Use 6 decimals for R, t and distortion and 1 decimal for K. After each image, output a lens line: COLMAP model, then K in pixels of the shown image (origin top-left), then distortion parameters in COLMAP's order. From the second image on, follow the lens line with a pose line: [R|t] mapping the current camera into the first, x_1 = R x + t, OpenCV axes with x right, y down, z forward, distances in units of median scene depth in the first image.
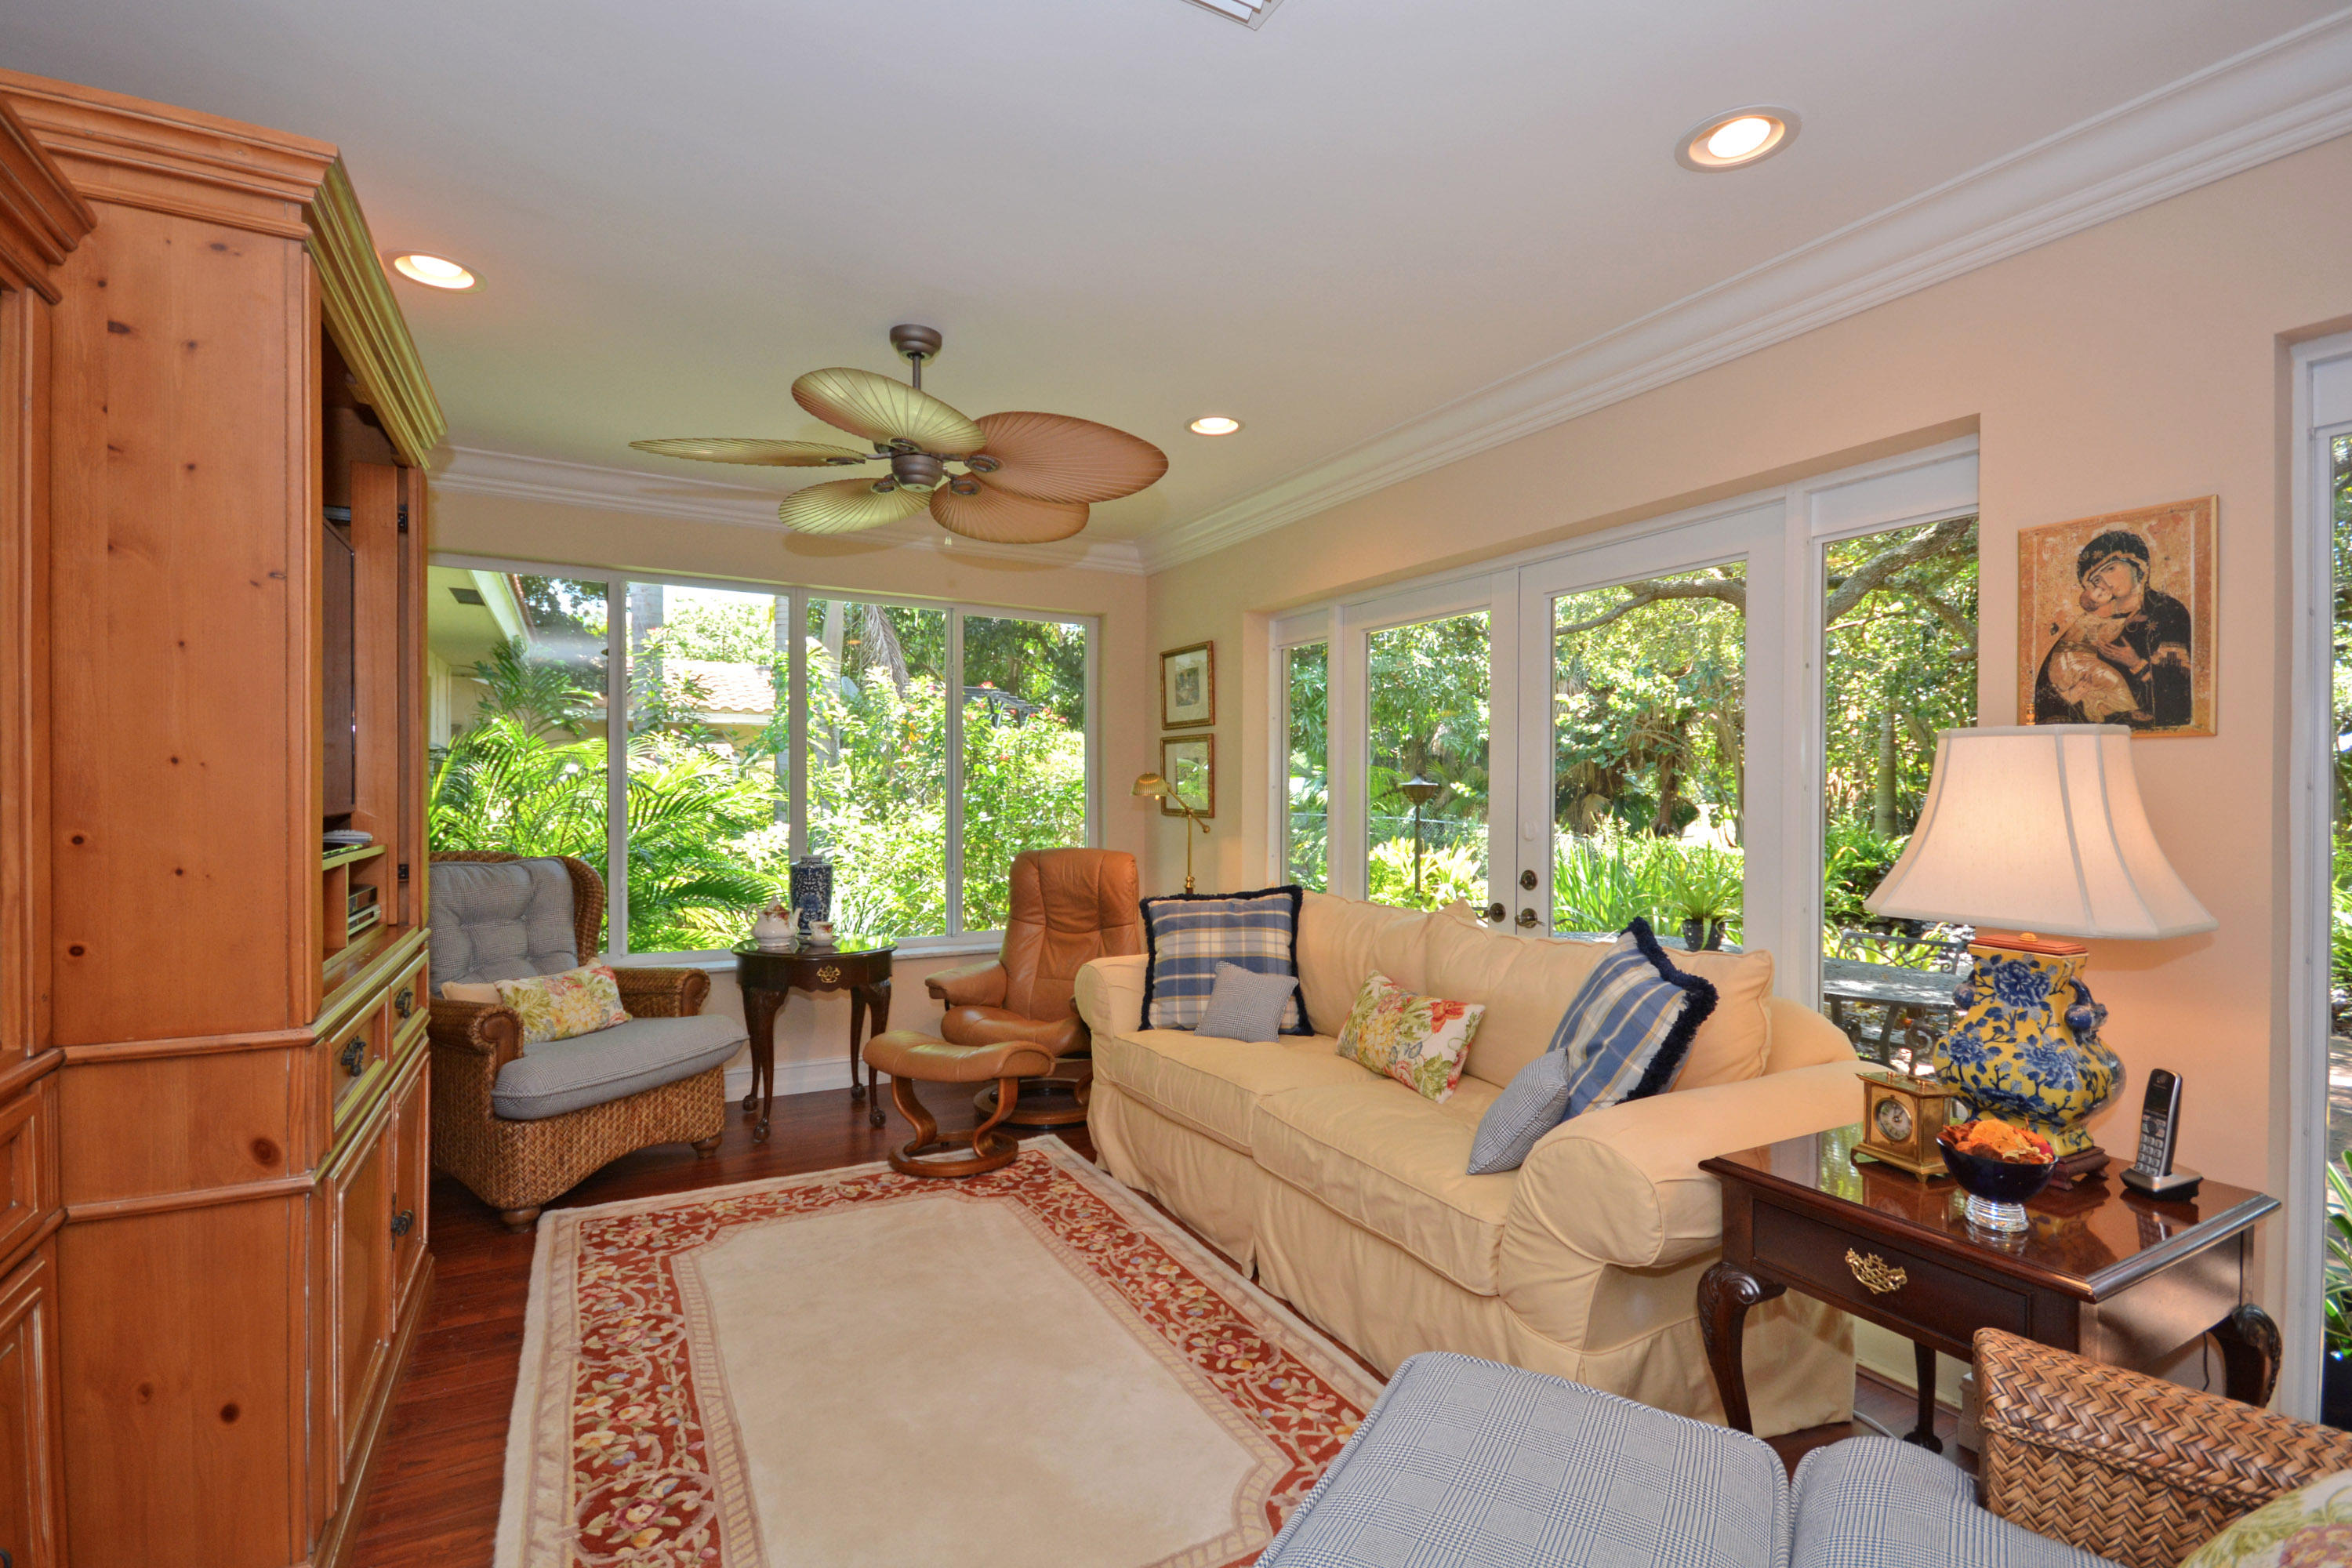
lens RADIAL K [[1079.3, 0, 1184.7], [0, 1079.3, 793.2], [0, 0, 1]] dist [0.029208, -0.024579]
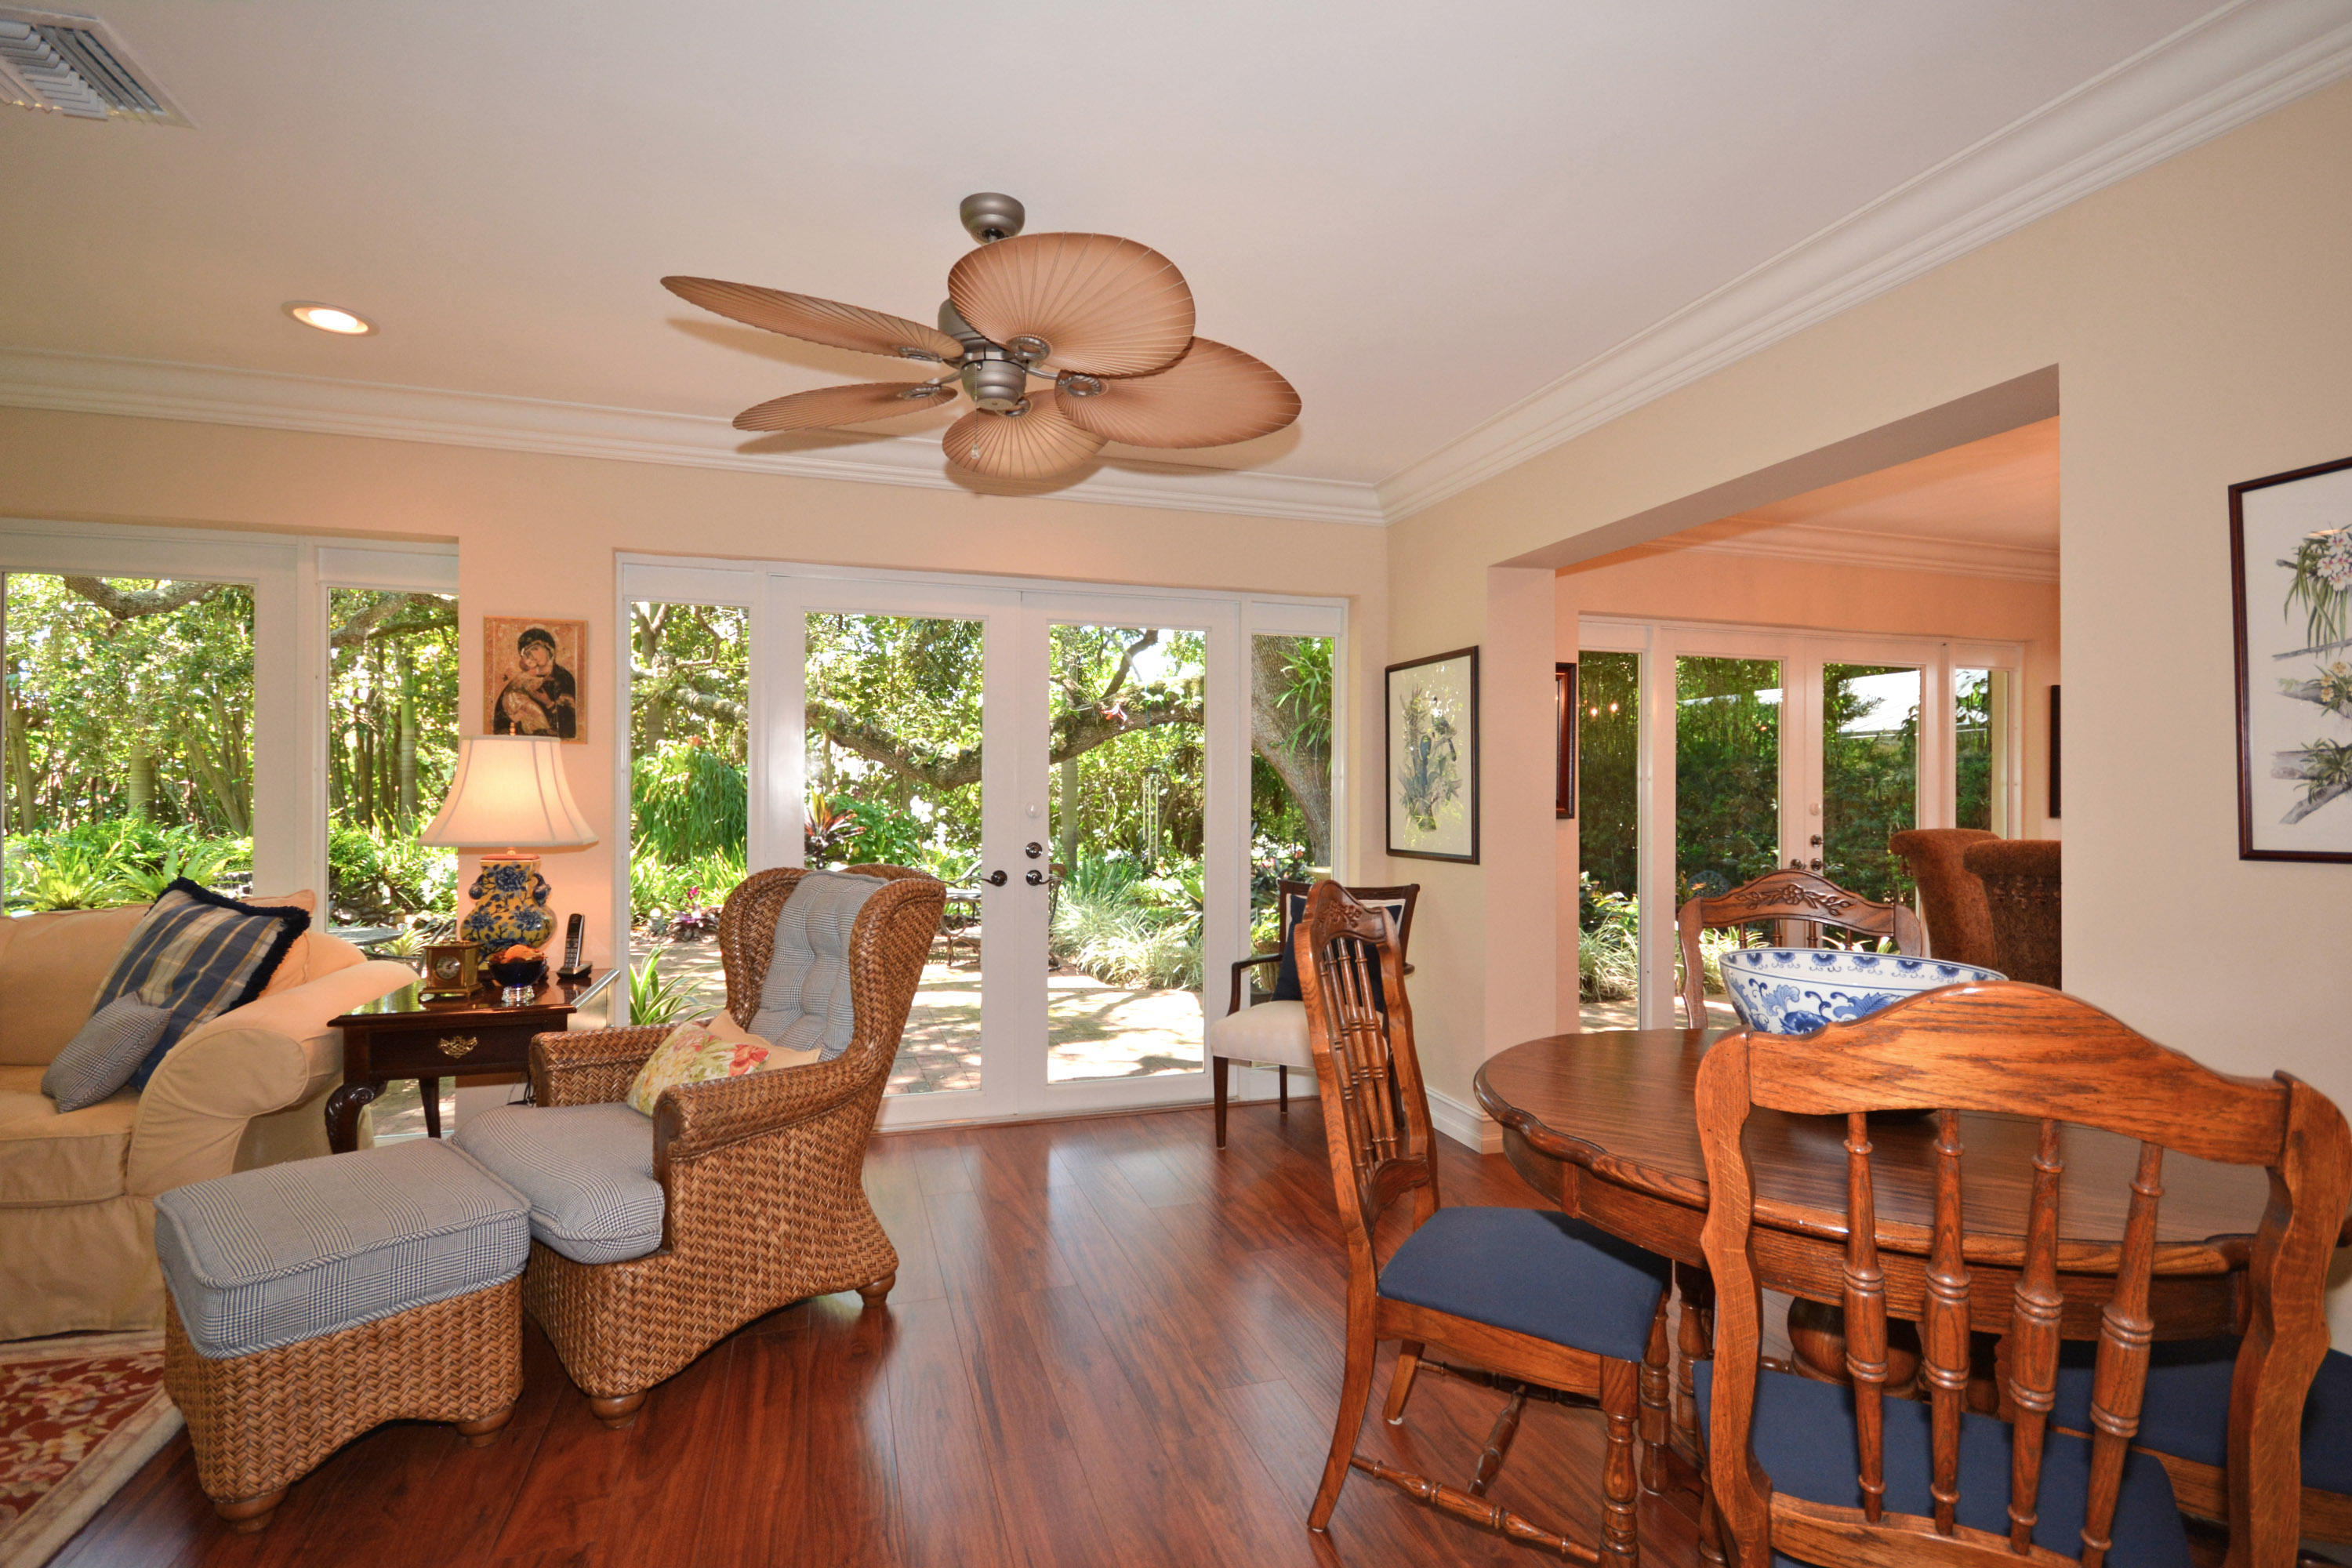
lens RADIAL K [[1050.7, 0, 1155.7], [0, 1050.7, 794.7], [0, 0, 1]] dist [0.003458, 0.000313]
pose [[0.204804, -0.010382, 0.978748, -0.608835], [0.000080, 0.999944, 0.010590, 0.015590], [-0.978803, -0.002090, 0.204793, -0.341184]]
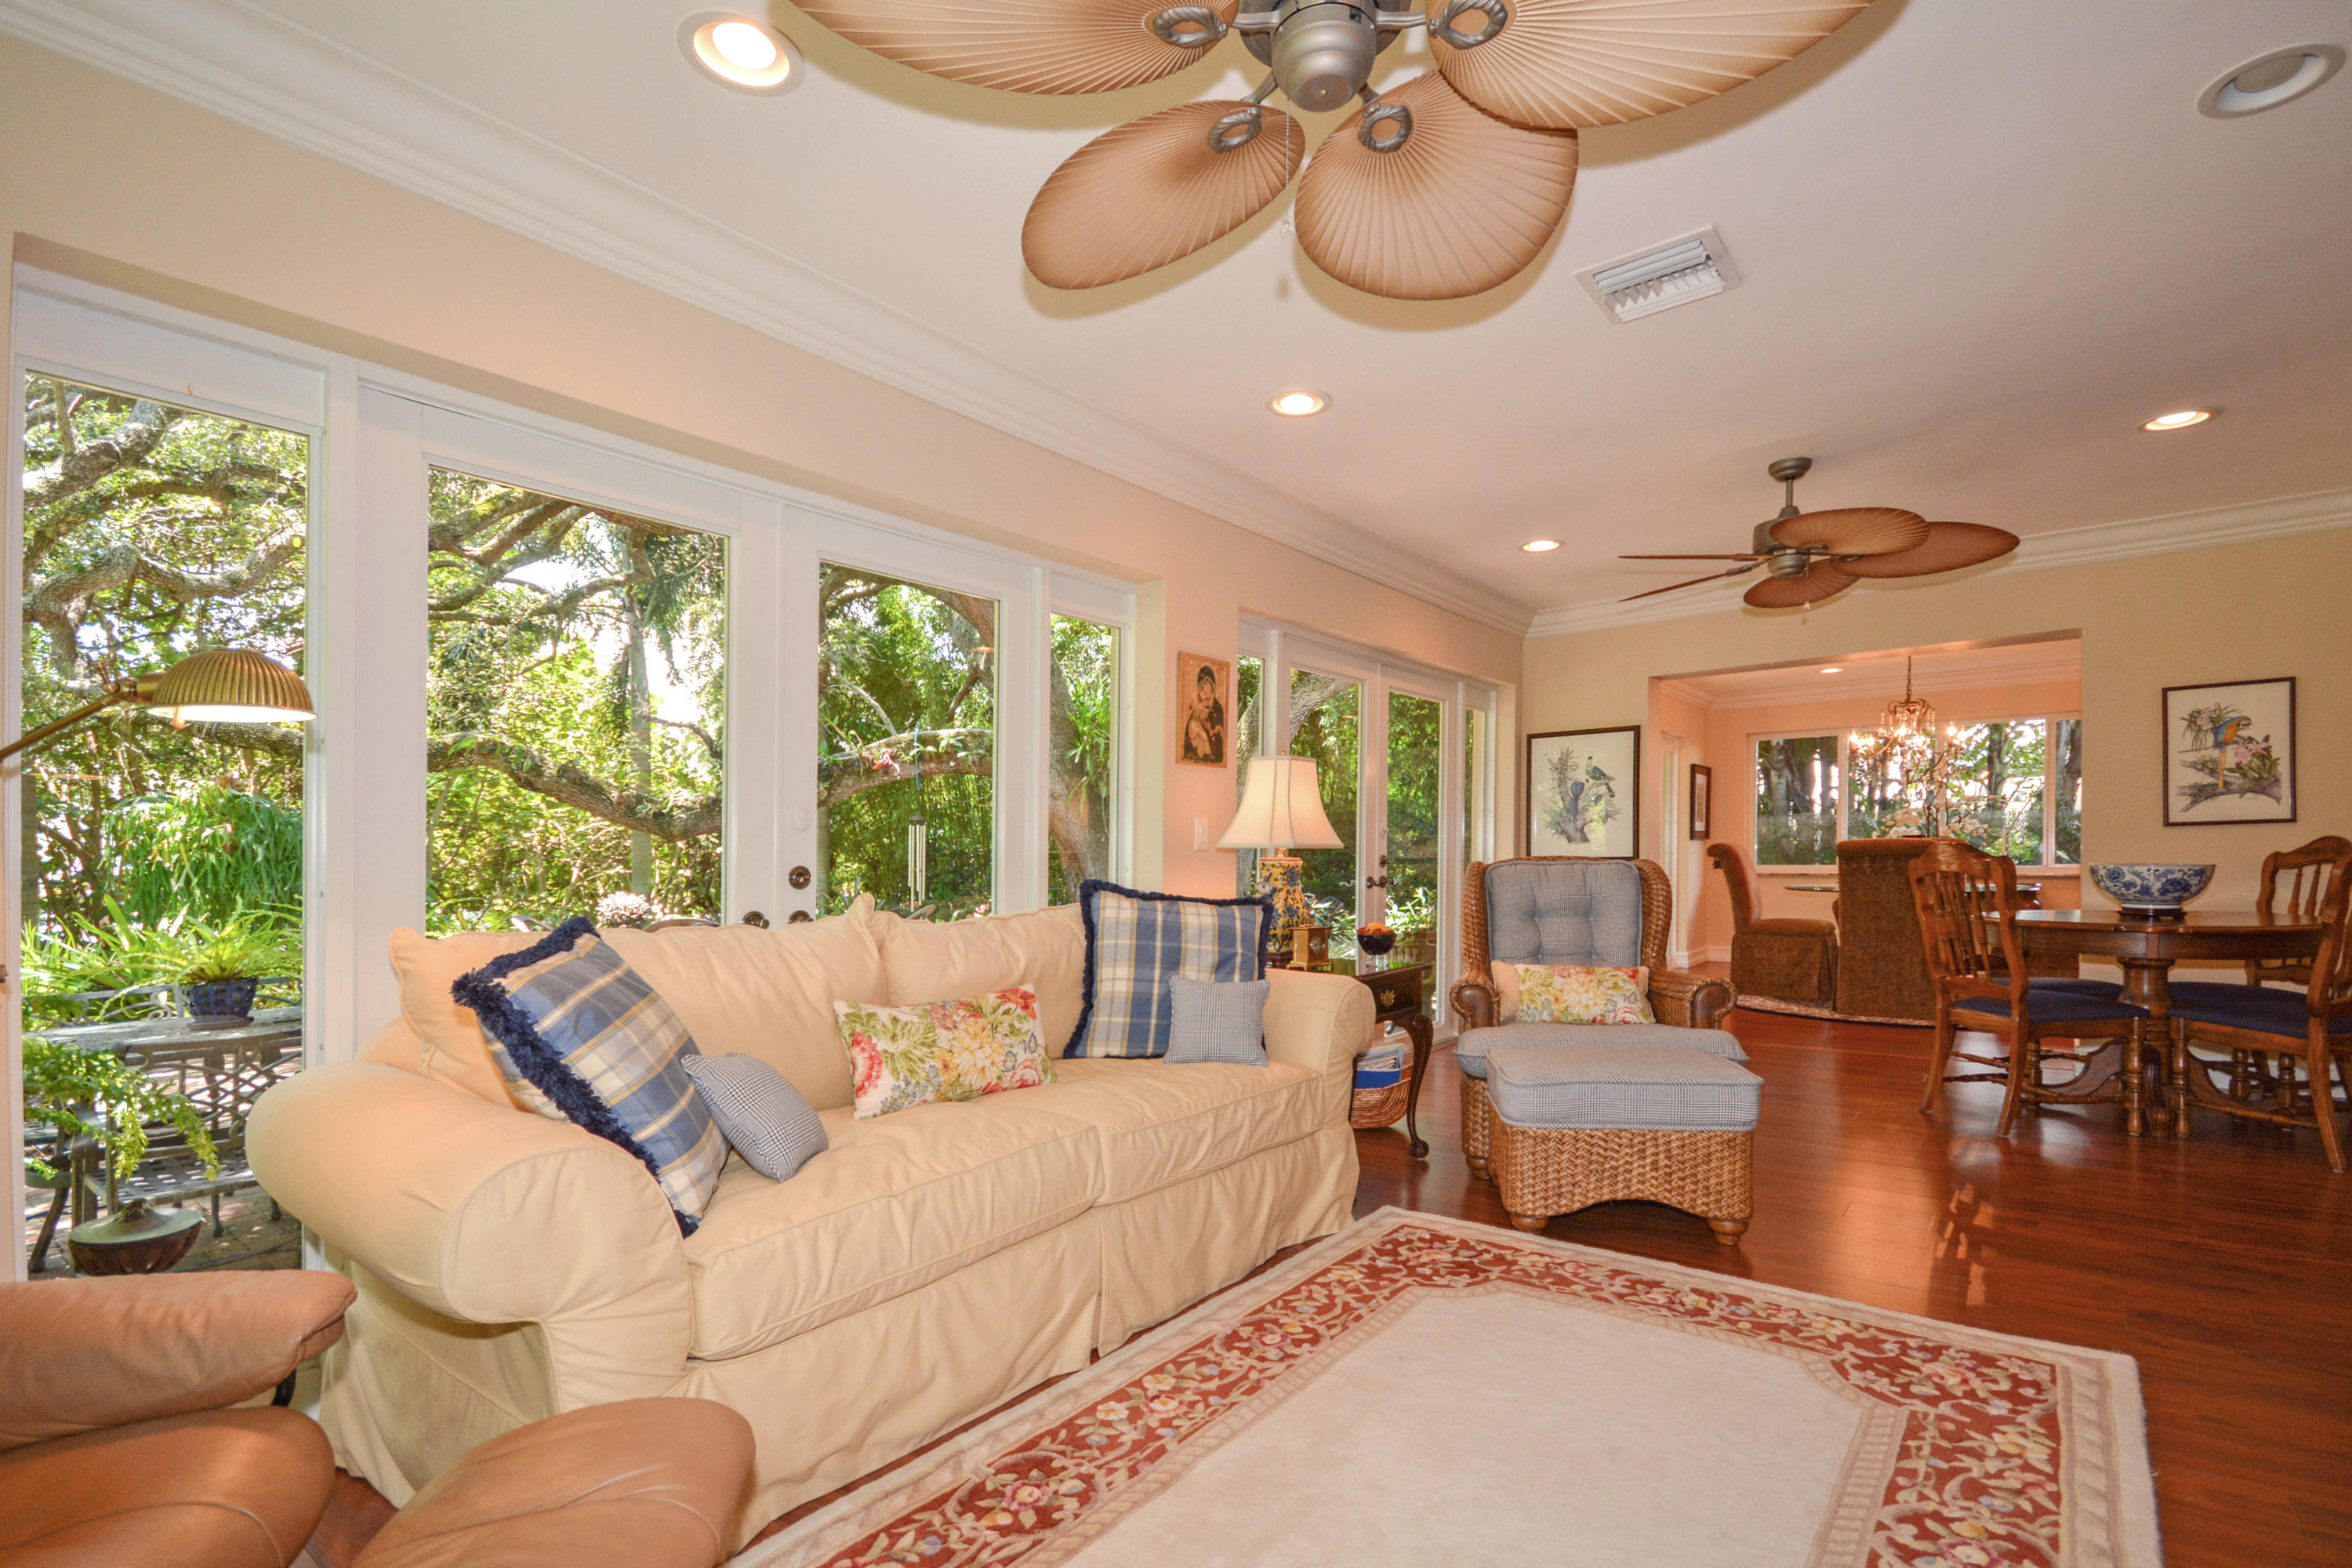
lens RADIAL K [[1026.4, 0, 1173.5], [0, 1026.4, 858.4], [0, 0, 1]] dist [-0.001528, -0.000148]
pose [[-0.353018, -0.011401, 0.935547, -0.908190], [0.007904, 0.999854, 0.015168, 0.090638], [-0.935583, 0.012749, -0.352877, 1.650798]]
